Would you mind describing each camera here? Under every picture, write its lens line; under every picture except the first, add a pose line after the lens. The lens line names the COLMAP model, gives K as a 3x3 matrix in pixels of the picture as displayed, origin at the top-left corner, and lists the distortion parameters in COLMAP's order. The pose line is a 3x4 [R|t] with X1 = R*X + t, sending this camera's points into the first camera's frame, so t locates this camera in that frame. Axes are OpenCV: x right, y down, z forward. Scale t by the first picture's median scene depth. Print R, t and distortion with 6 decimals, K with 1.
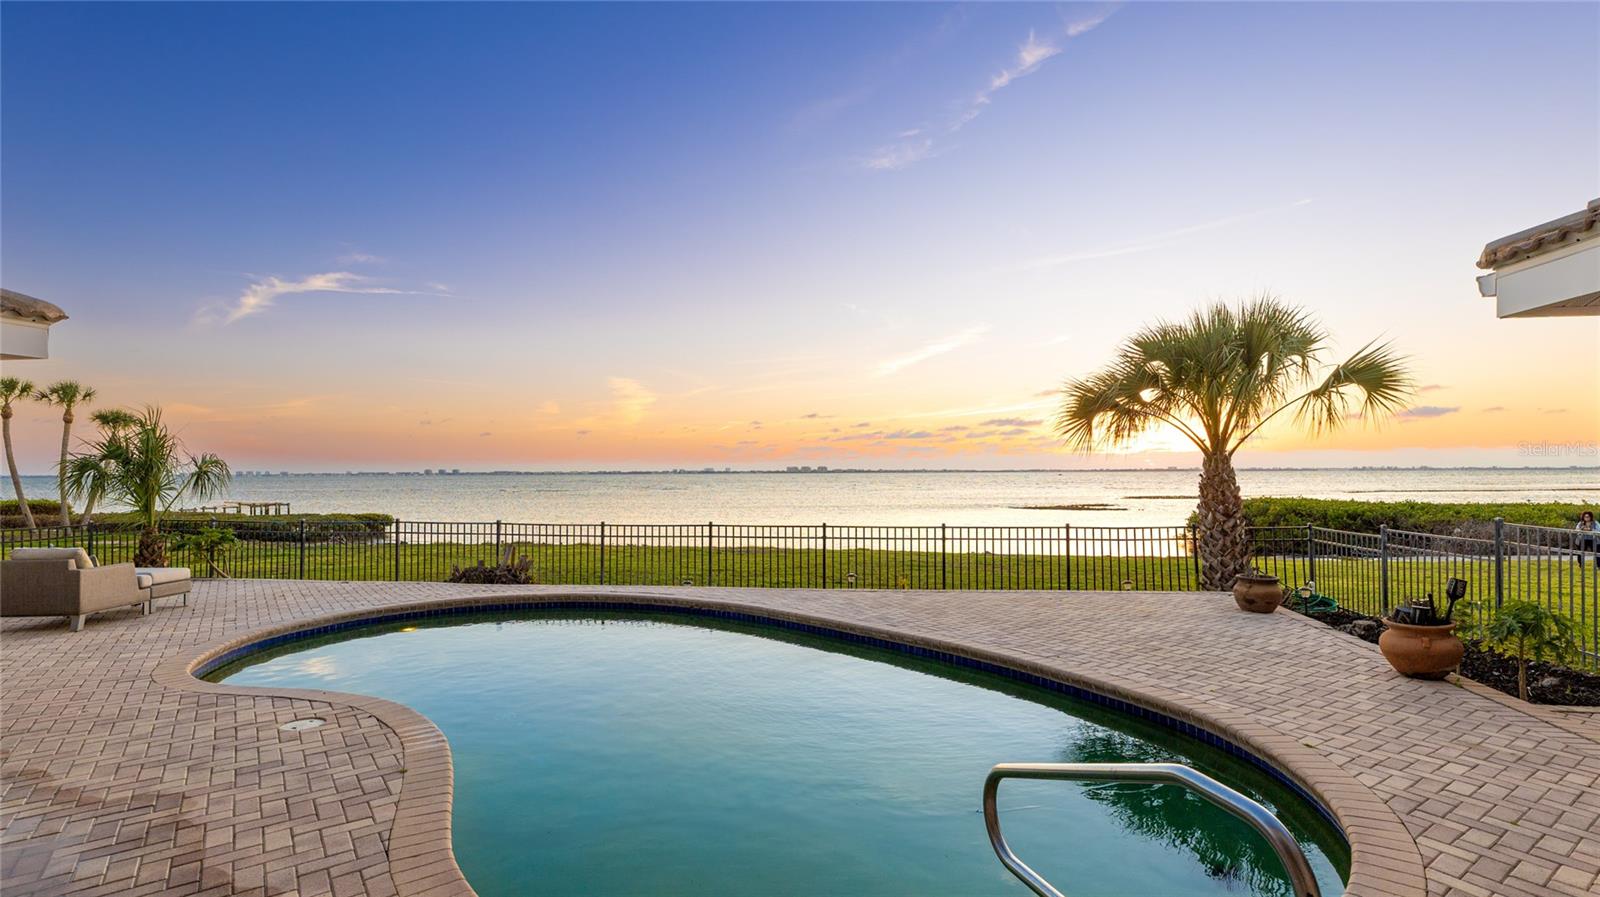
lens RADIAL K [[799.7, 0, 811.3], [0, 799.7, 453.0], [0, 0, 1]] dist [0.008560, 0.000606]
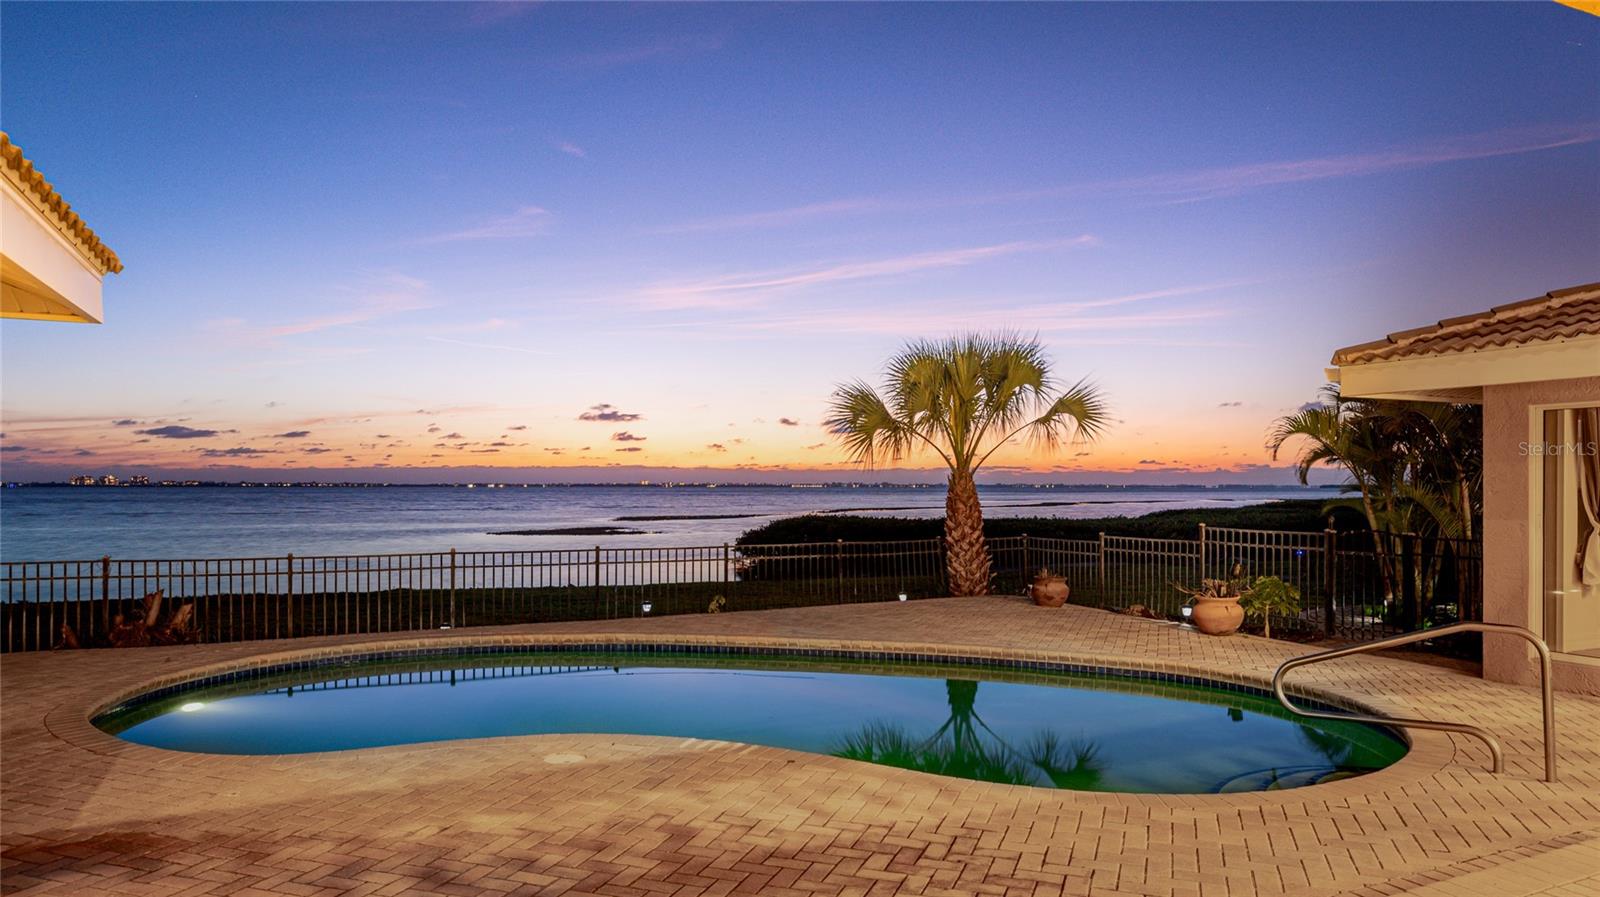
lens RADIAL K [[1028.5, 0, 798.5], [0, 1028.5, 449.9], [0, 0, 1]] dist [0.004864, 0.001175]
pose [[0.832421, 0.024032, 0.553623, -0.415686], [-0.021747, 0.999706, -0.010698, -0.007719], [-0.553718, -0.003134, 0.832699, -0.030248]]
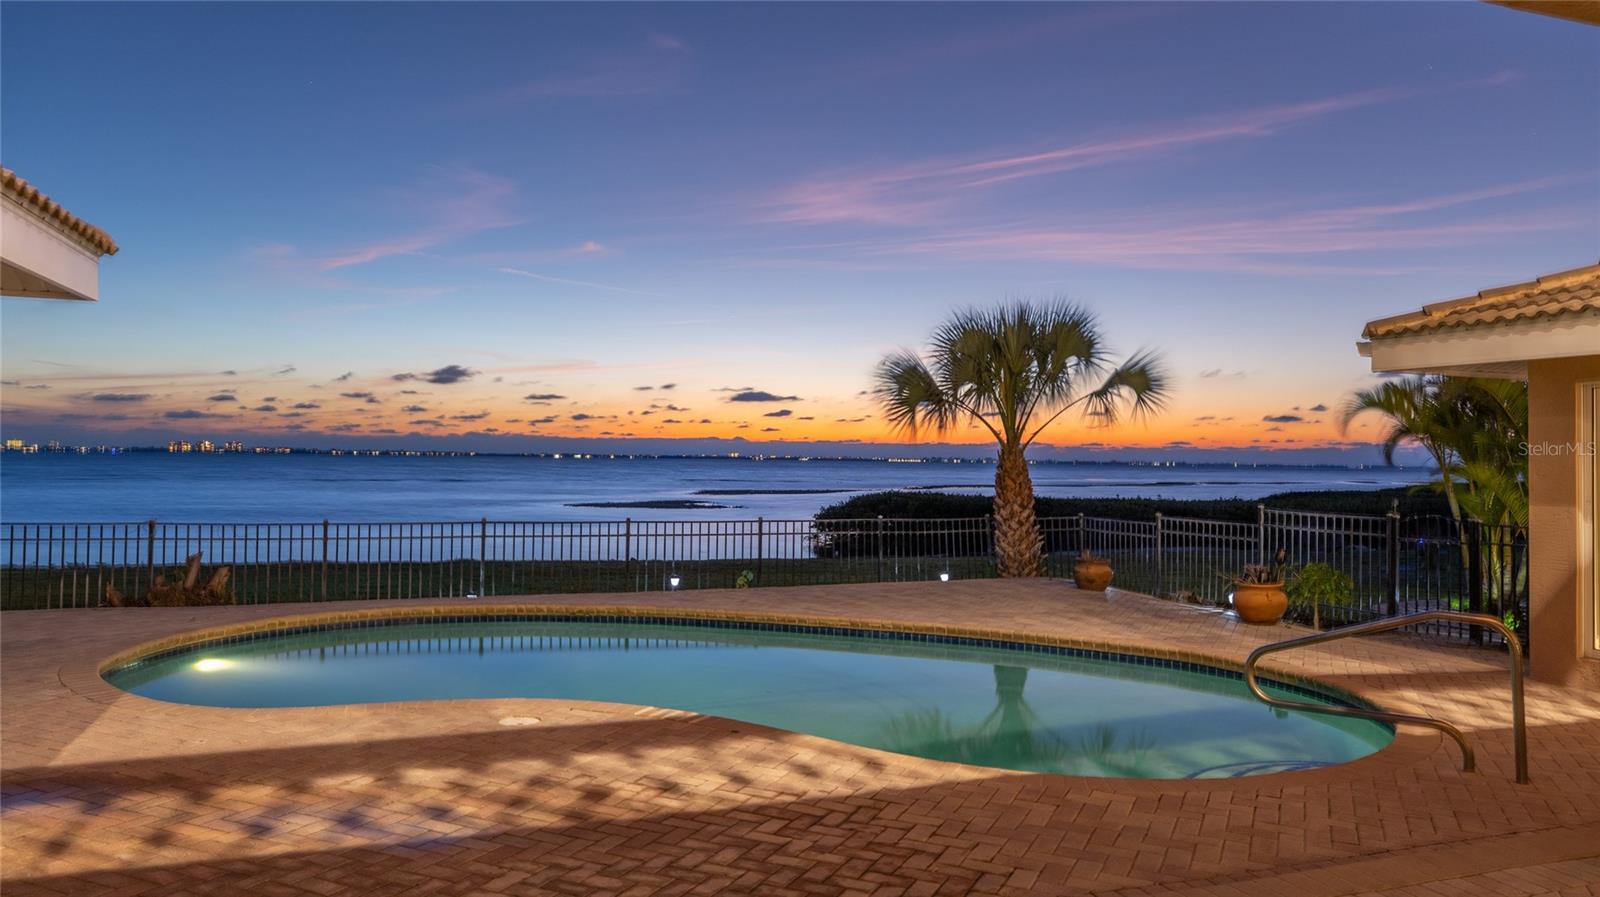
lens RADIAL K [[1084.9, 0, 795.4], [0, 1084.9, 412.6], [0, 0, 1]] dist [0.017578, -0.002338]
pose [[0.881701, 0.035447, 0.470475, -0.372183], [-0.031546, 0.999371, -0.016176, -0.010668], [-0.470752, -0.000579, 0.882265, -0.094370]]
